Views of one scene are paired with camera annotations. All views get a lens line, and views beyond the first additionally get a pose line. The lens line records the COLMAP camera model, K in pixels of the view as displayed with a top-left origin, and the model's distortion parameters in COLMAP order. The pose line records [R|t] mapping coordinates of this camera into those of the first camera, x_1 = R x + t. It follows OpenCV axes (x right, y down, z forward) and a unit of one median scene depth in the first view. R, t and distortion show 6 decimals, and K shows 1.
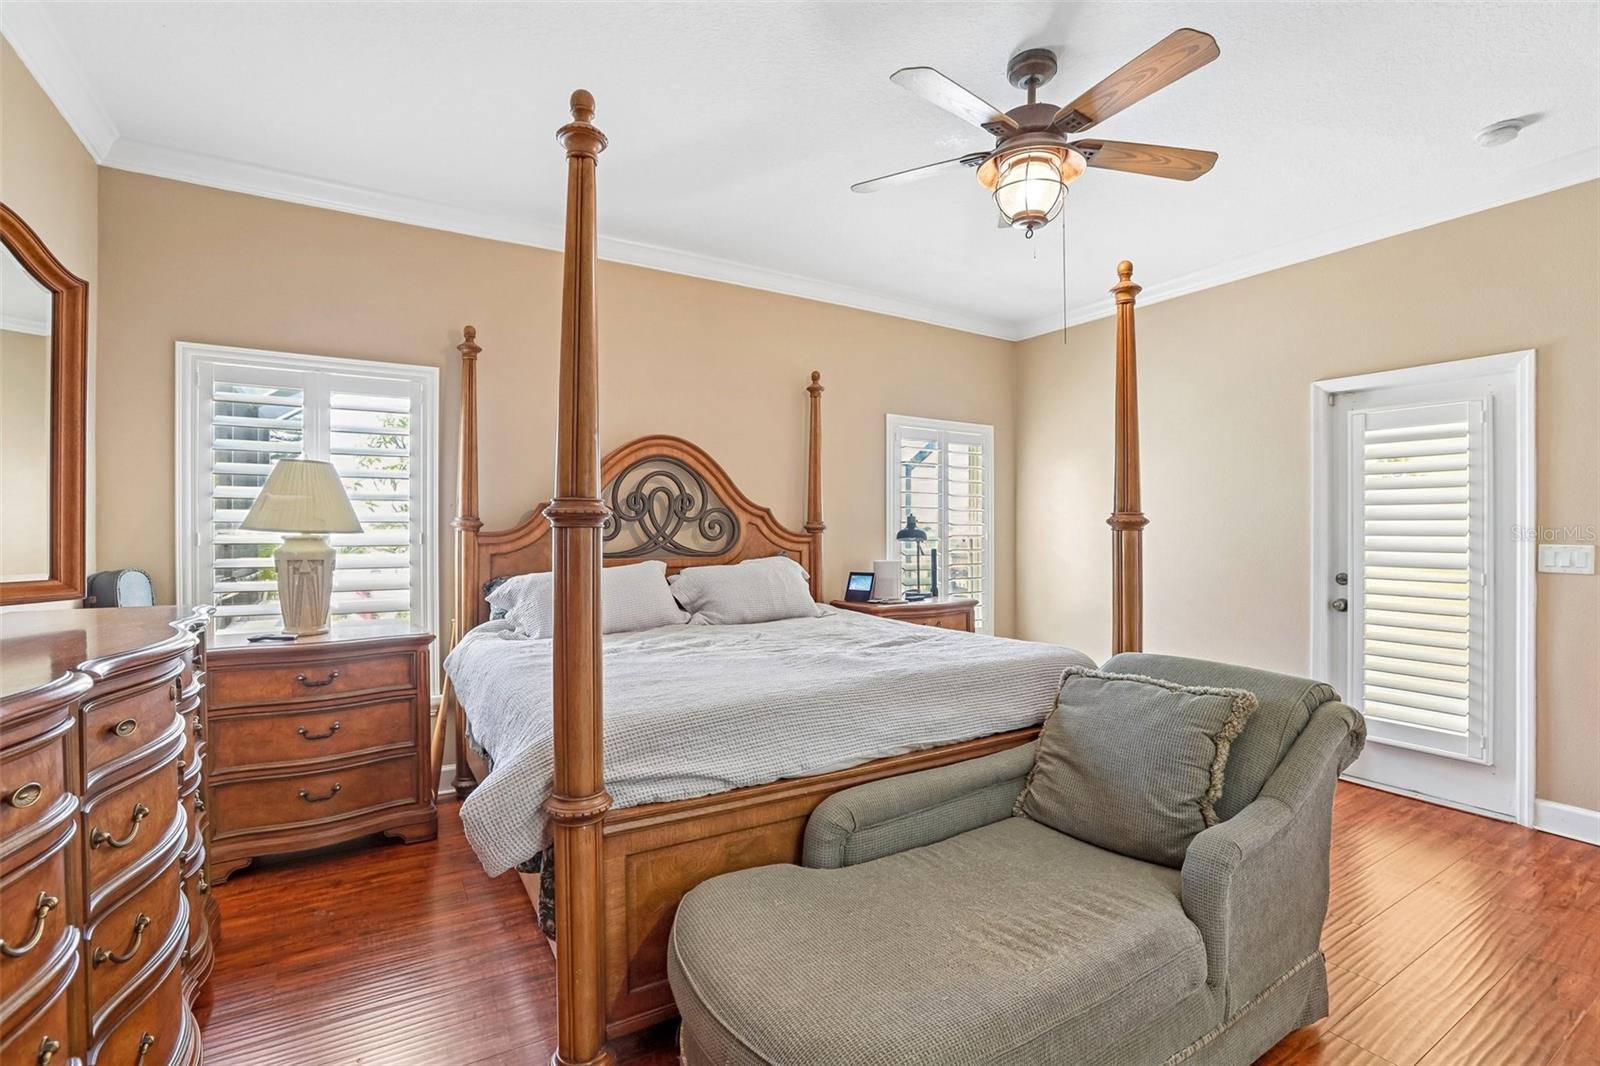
lens RADIAL K [[721.5, 0, 807.6], [0, 721.5, 526.9], [0, 0, 1]] dist [-0.049020, 0.010379]
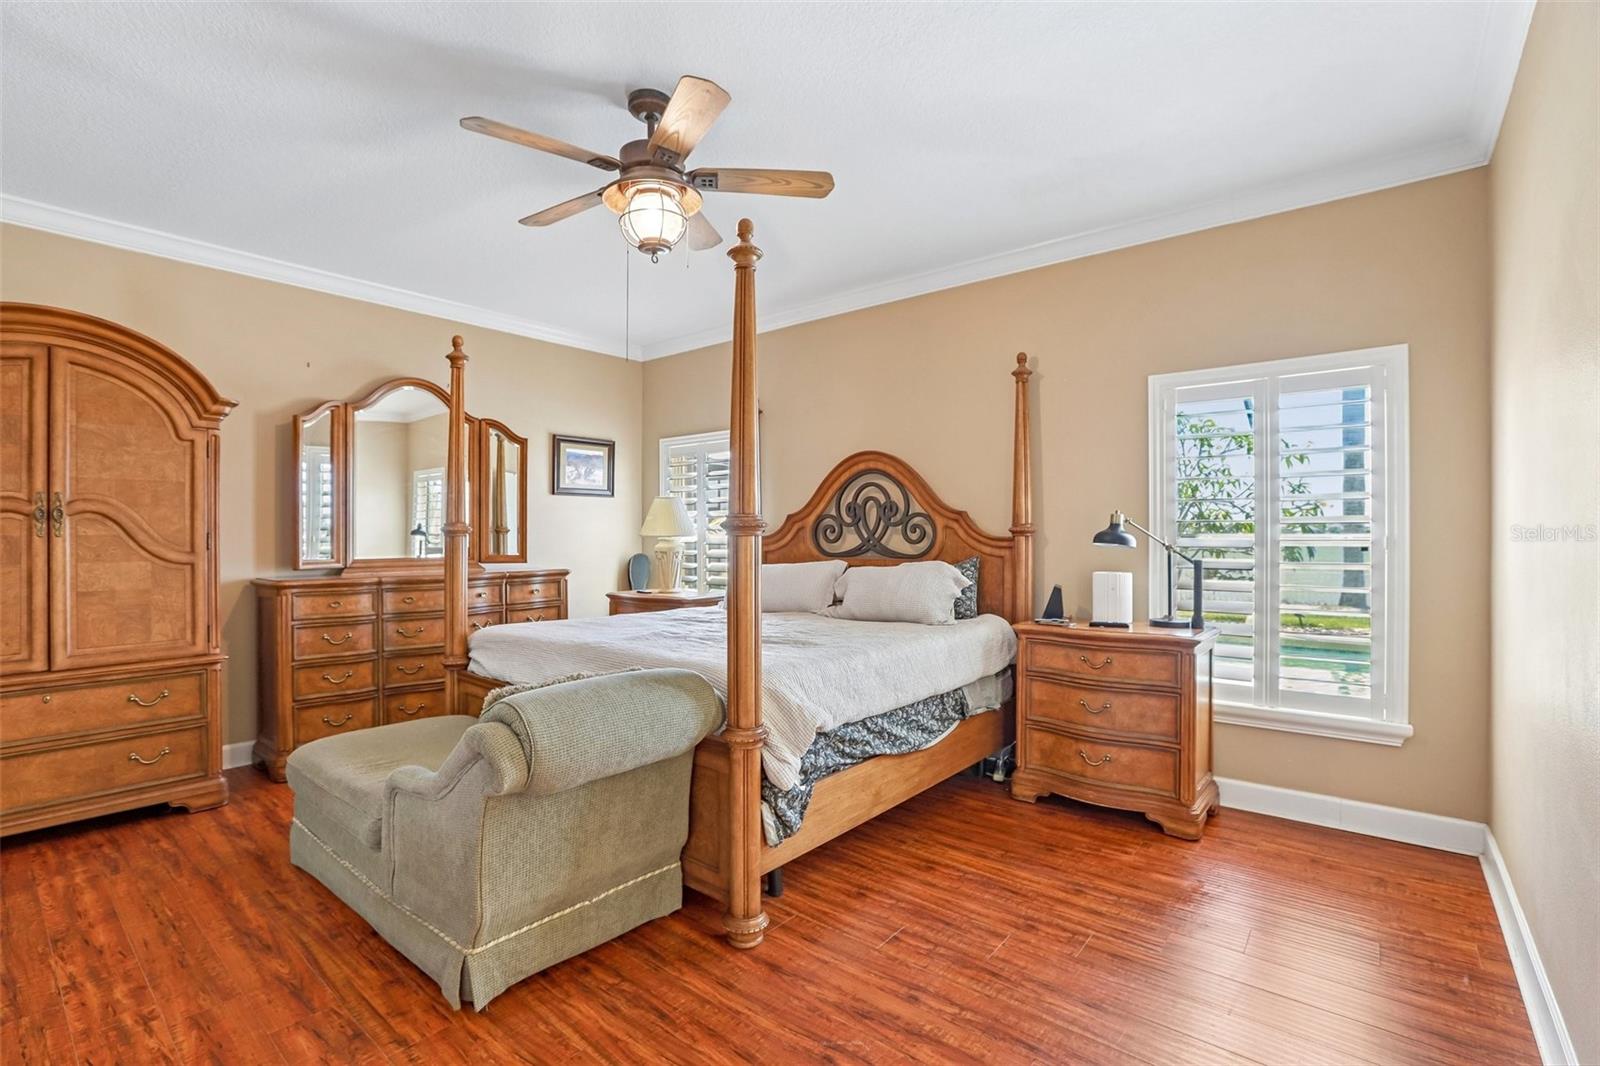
lens RADIAL K [[721.5, 0, 809.0], [0, 721.5, 541.9], [0, 0, 1]] dist [-0.049020, 0.010379]
pose [[0.334661, 0.005154, -0.942325, 0.820610], [0.007995, 0.999934, 0.008308, 0.006223], [0.942305, -0.010315, 0.334597, 0.501343]]
